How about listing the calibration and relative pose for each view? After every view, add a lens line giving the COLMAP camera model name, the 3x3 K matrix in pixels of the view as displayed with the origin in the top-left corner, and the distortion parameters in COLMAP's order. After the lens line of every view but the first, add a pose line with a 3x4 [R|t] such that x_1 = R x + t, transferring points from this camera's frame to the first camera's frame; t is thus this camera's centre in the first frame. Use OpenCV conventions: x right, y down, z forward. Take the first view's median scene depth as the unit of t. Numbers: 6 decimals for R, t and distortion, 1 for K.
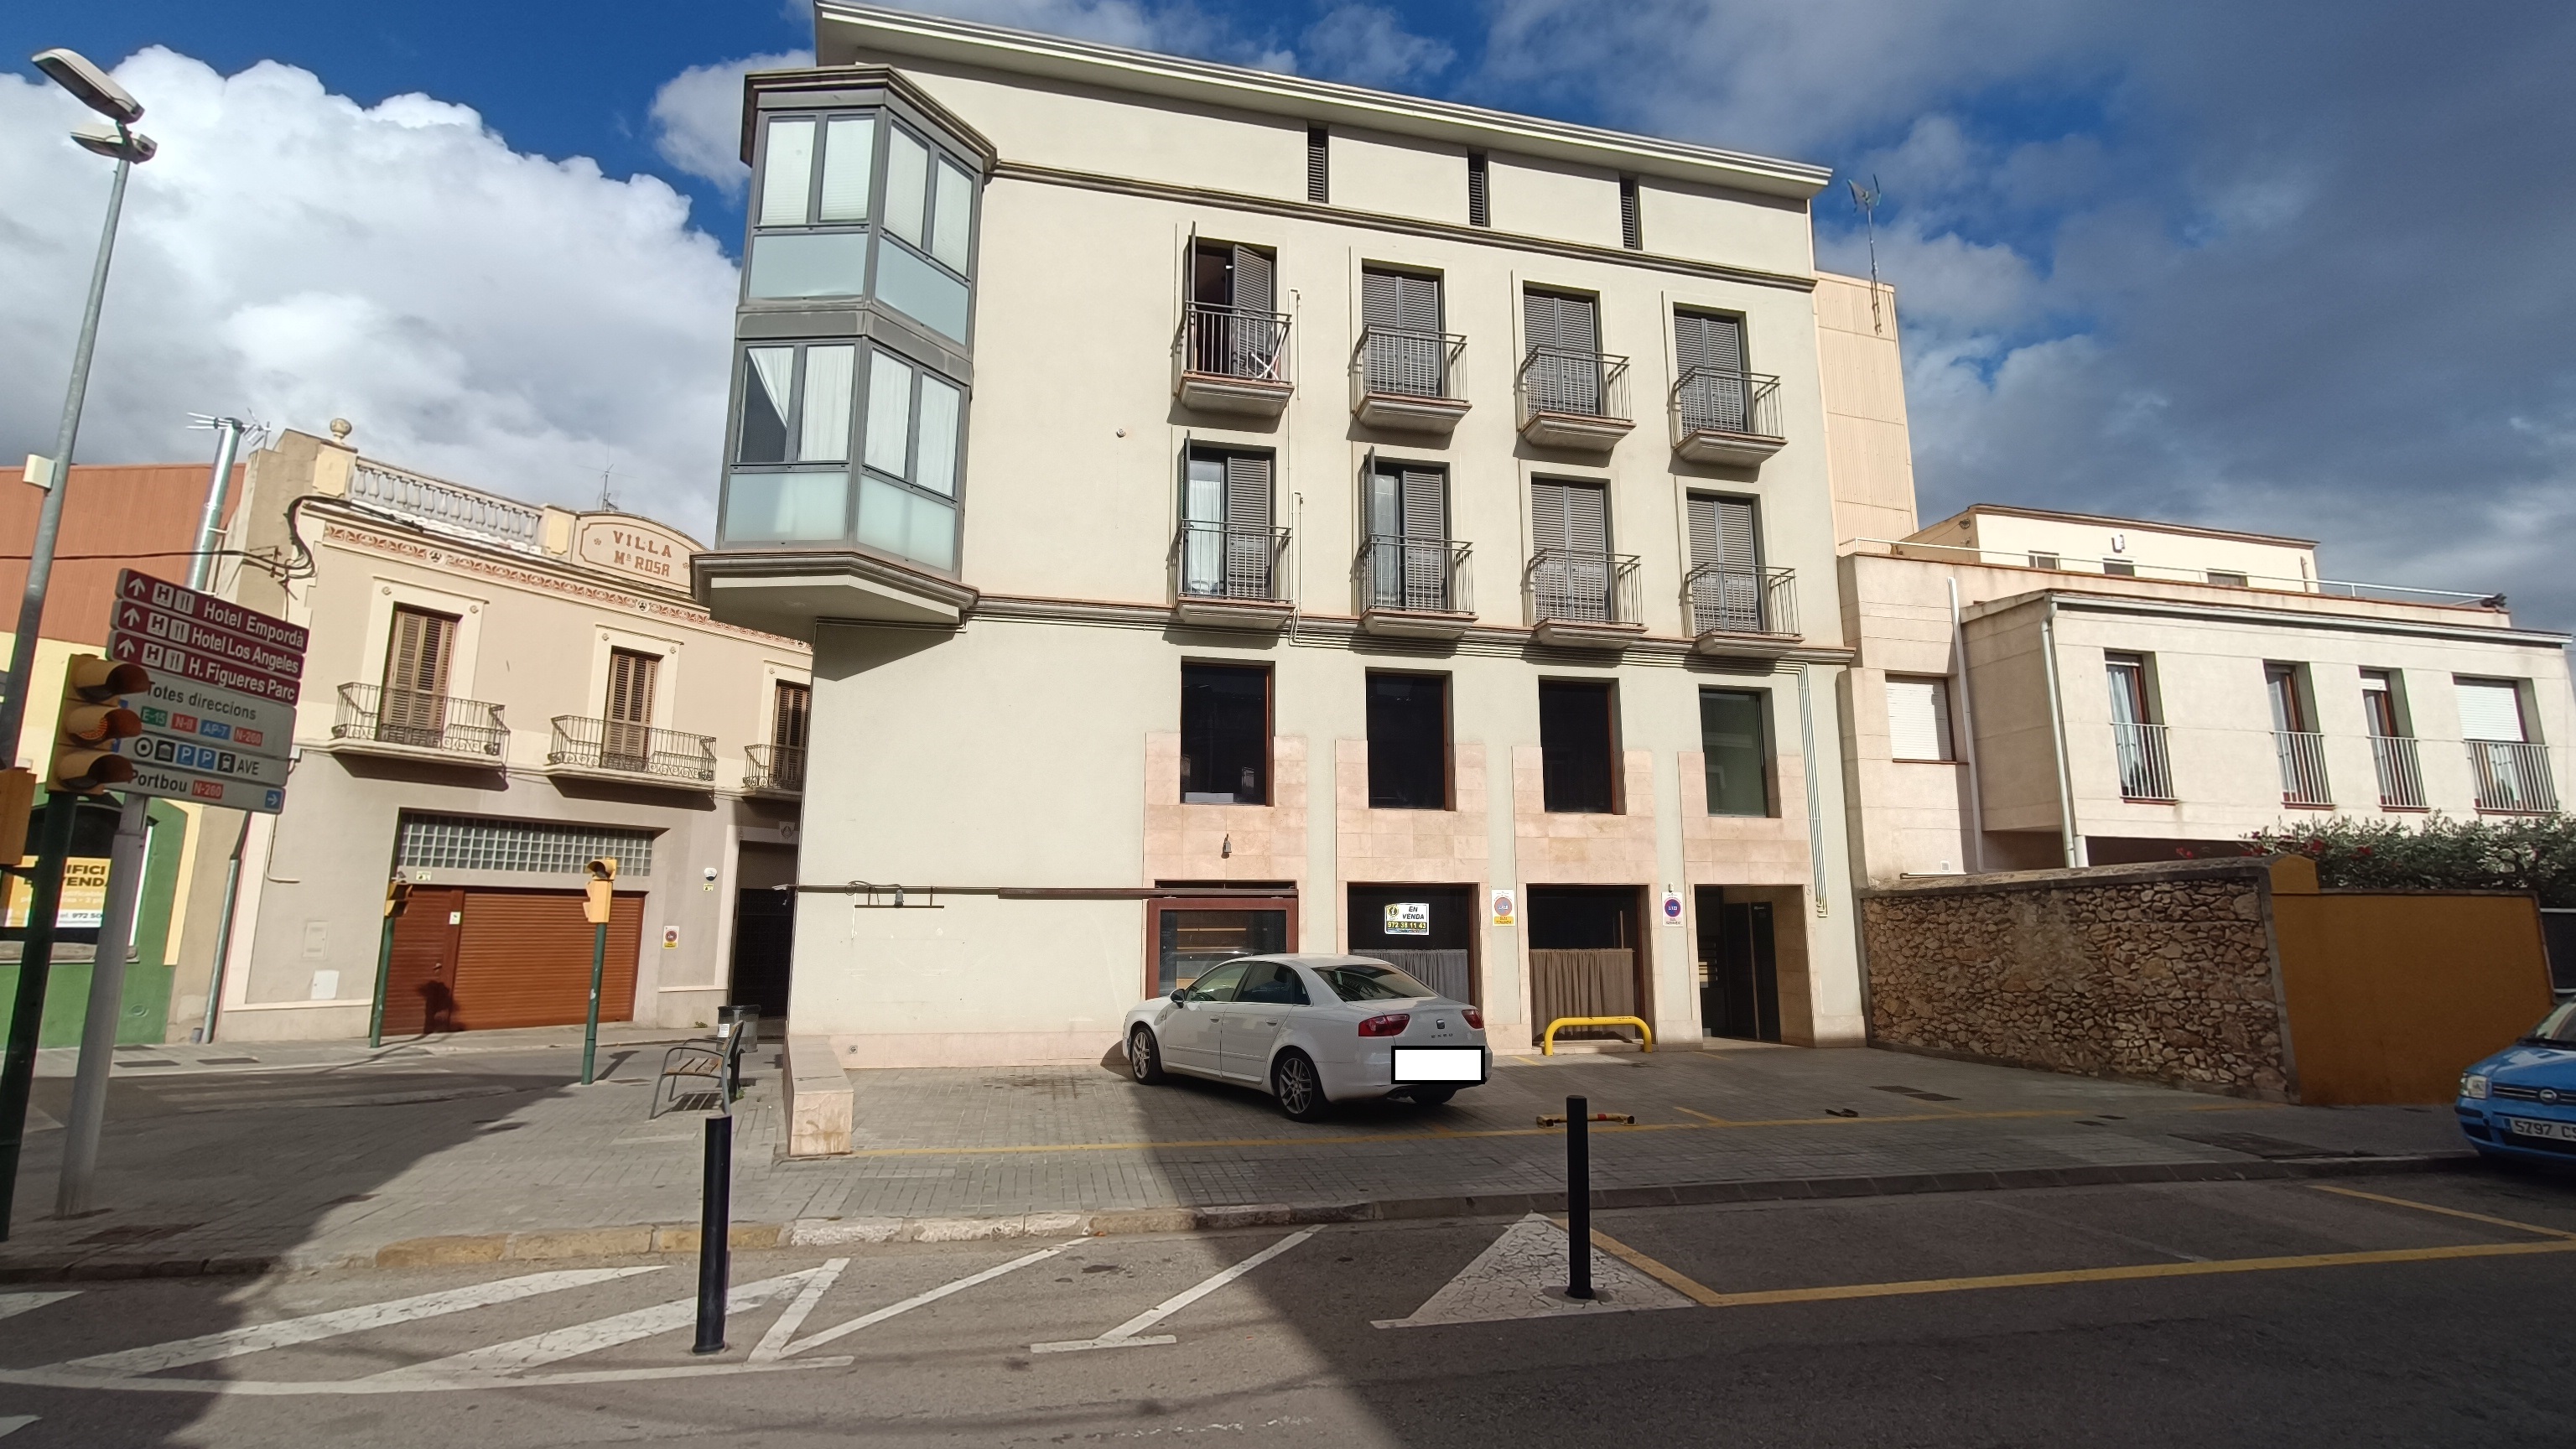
lens RADIAL K [[1130.0, 0, 1301.4], [0, 1130.0, 730.8], [0, 0, 1]] dist [-0.023305, 0.016951]
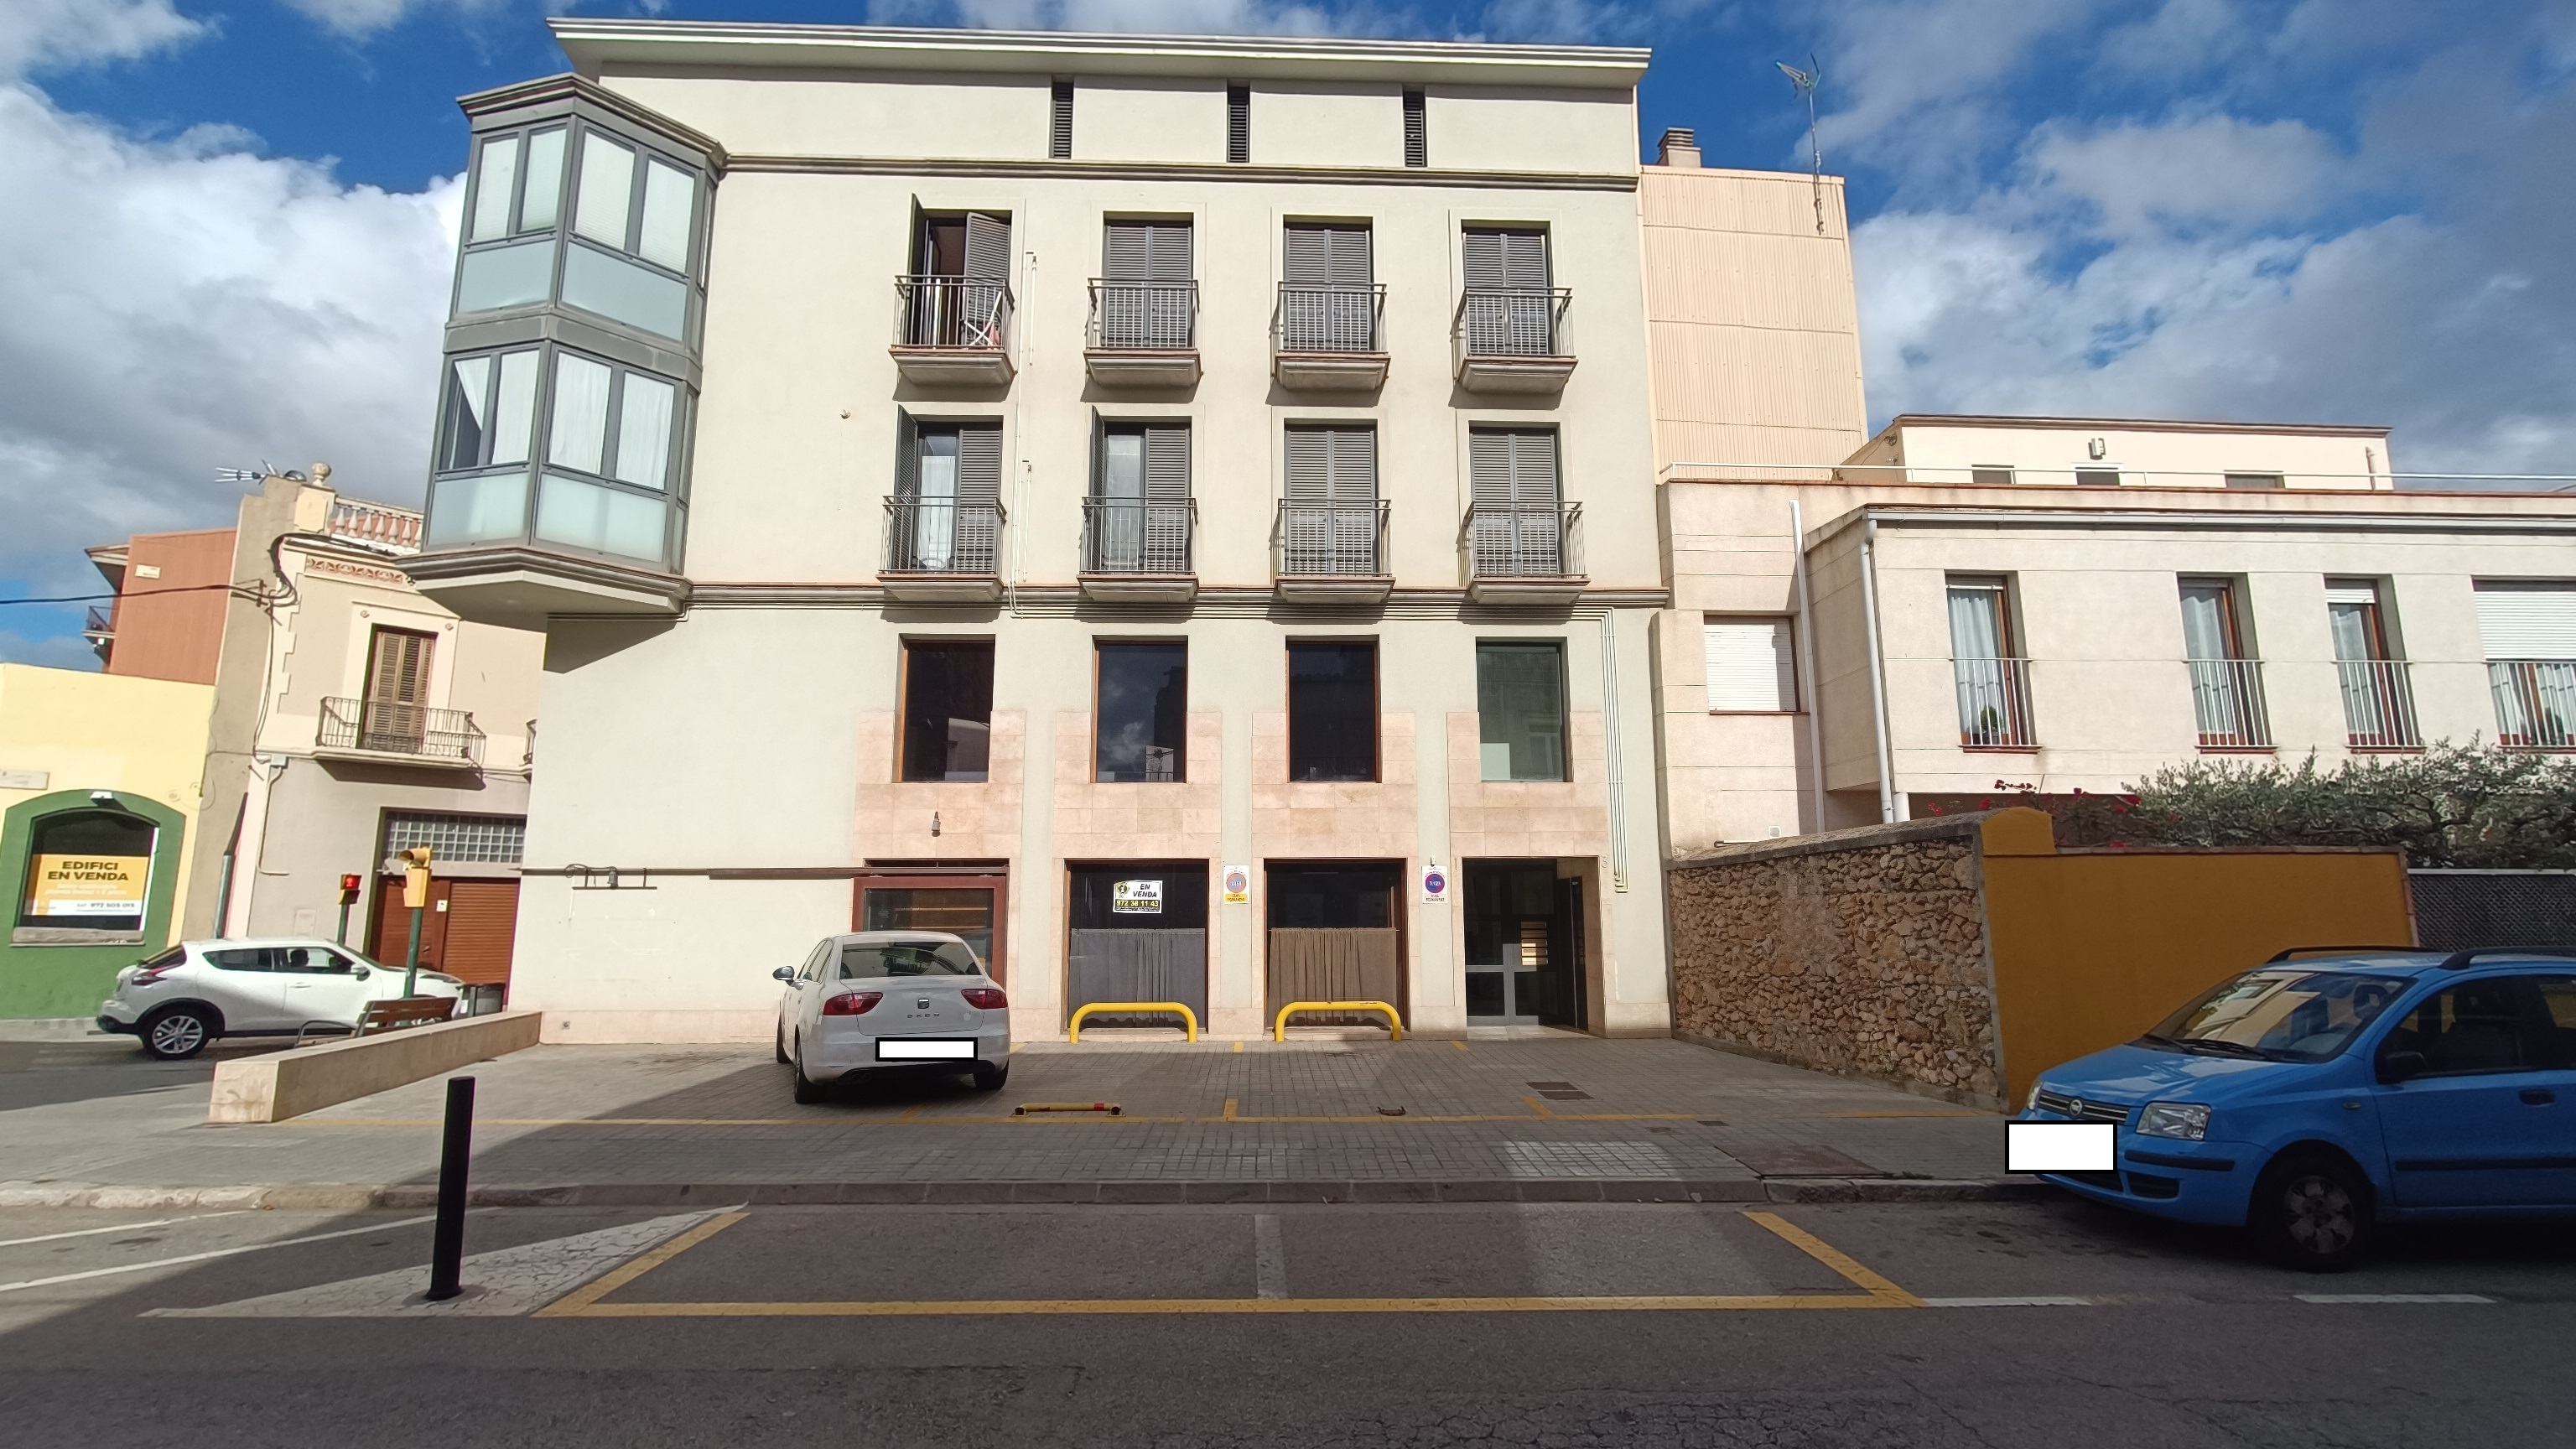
lens RADIAL K [[1130.0, 0, 1301.4], [0, 1130.0, 730.8], [0, 0, 1]] dist [-0.023305, 0.016951]
pose [[0.983488, -0.034986, -0.177560, 0.392177], [0.037062, 0.999278, 0.008389, 0.022398], [0.177138, -0.014831, 0.984074, 0.083253]]
